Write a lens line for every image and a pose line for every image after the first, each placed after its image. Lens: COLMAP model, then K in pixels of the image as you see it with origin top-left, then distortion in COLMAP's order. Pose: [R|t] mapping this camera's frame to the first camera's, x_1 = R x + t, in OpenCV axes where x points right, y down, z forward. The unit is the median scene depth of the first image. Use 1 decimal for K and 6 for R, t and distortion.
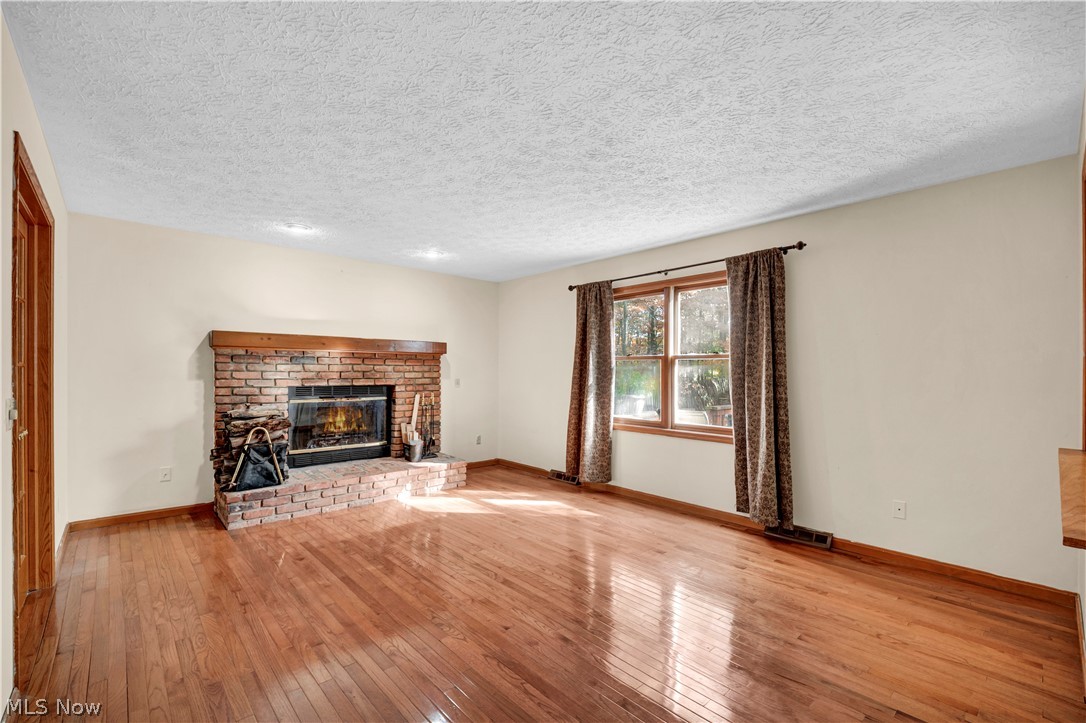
lens RADIAL K [[469.3, 0, 540.9], [0, 469.3, 370.3], [0, 0, 1]] dist [0.004846, -0.000372]
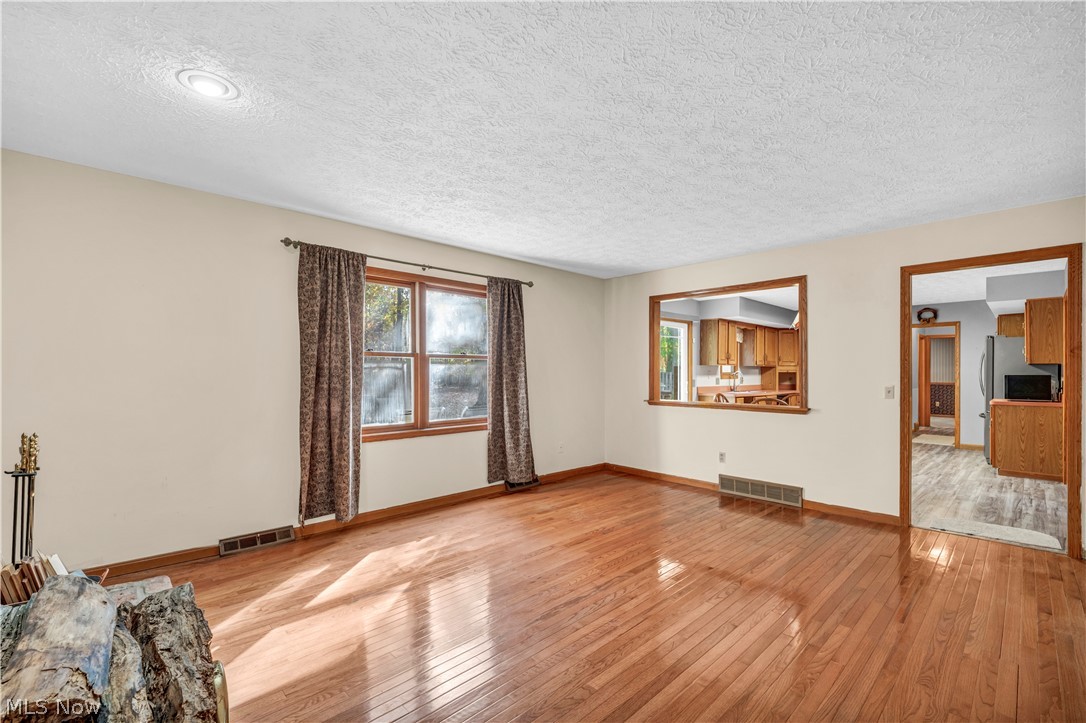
lens RADIAL K [[469.3, 0, 544.6], [0, 469.3, 366.1], [0, 0, 1]] dist [0.004846, -0.000372]
pose [[-0.032115, 0.005060, 0.999471, -0.748192], [-0.008274, 0.999952, -0.005328, -0.001996], [-0.999450, -0.008441, -0.032071, 0.822575]]
